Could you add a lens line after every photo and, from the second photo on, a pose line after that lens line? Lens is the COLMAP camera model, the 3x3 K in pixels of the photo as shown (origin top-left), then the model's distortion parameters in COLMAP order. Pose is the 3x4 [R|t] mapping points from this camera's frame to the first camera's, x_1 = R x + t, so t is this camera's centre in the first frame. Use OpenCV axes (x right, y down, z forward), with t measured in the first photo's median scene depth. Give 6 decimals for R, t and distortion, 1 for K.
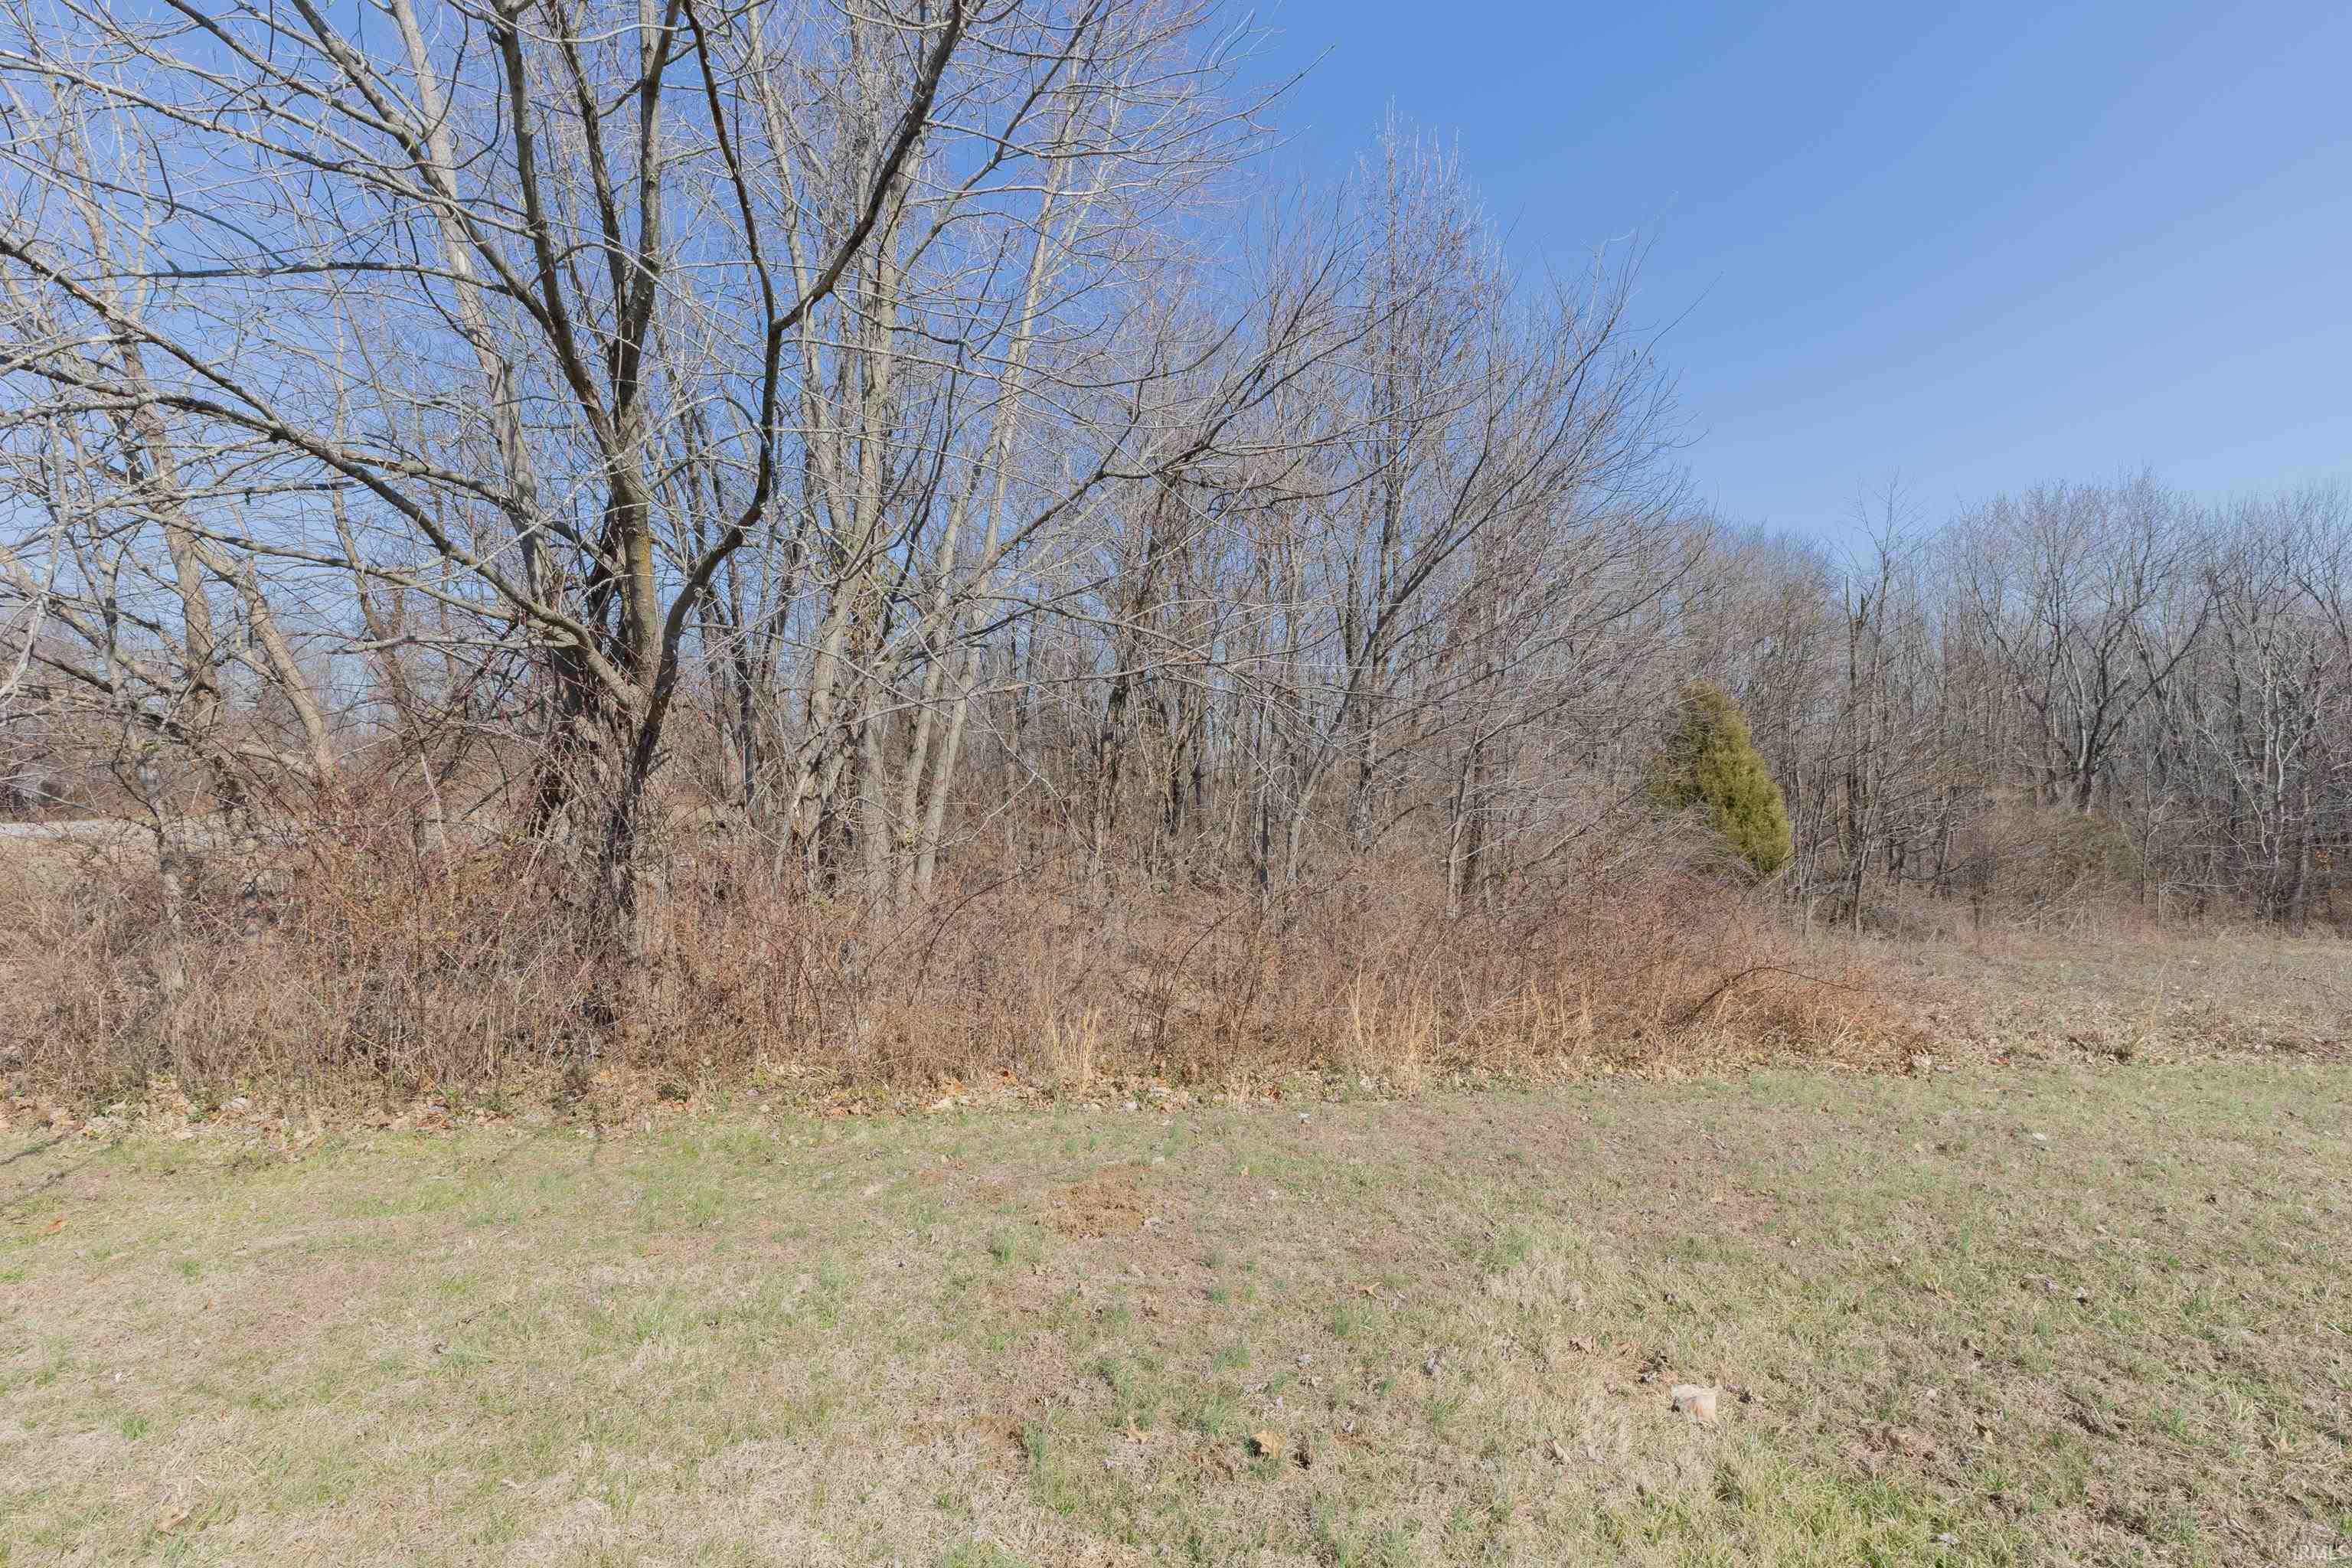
lens RADIAL K [[1024.3, 0, 1176.0], [0, 1024.3, 784.0], [0, 0, 1]] dist [0.000063, 0.000494]
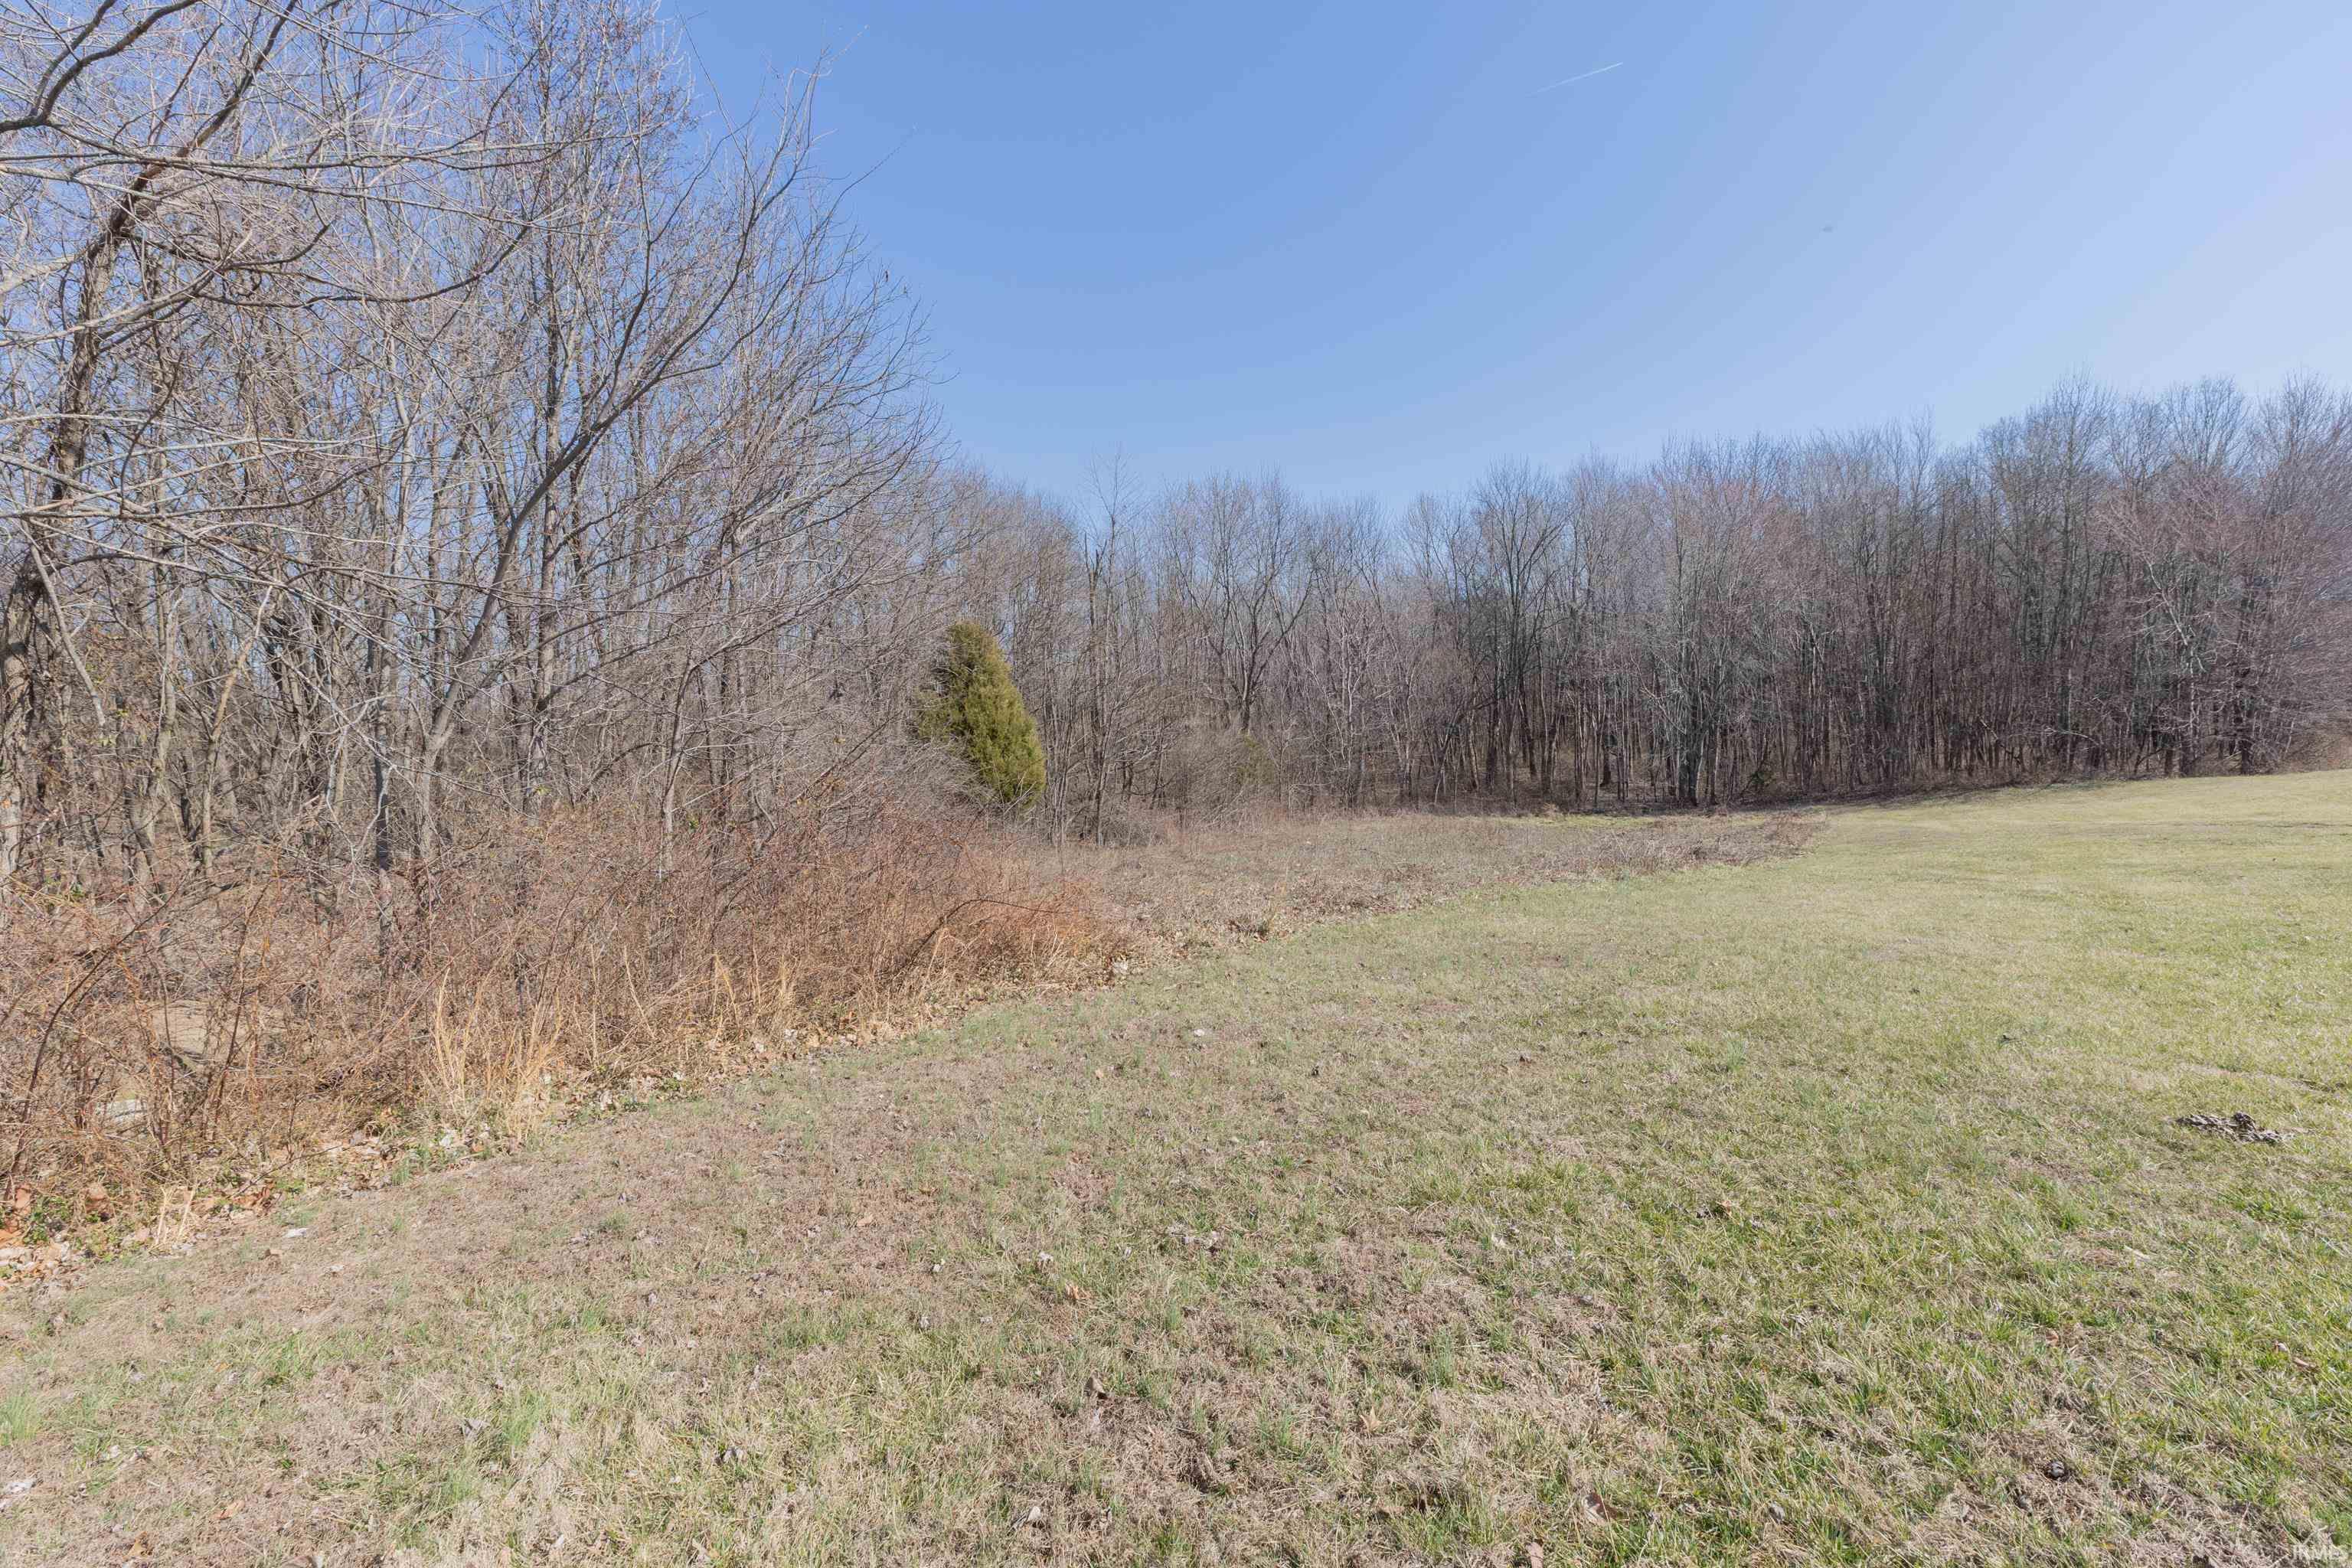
lens RADIAL K [[1024.3, 0, 1176.0], [0, 1024.3, 784.0], [0, 0, 1]] dist [0.000063, 0.000494]
pose [[0.792956, -0.060350, 0.606283, 0.145151], [0.025815, 0.997517, 0.065531, 0.015915], [-0.608732, -0.036312, 0.792544, 0.138278]]
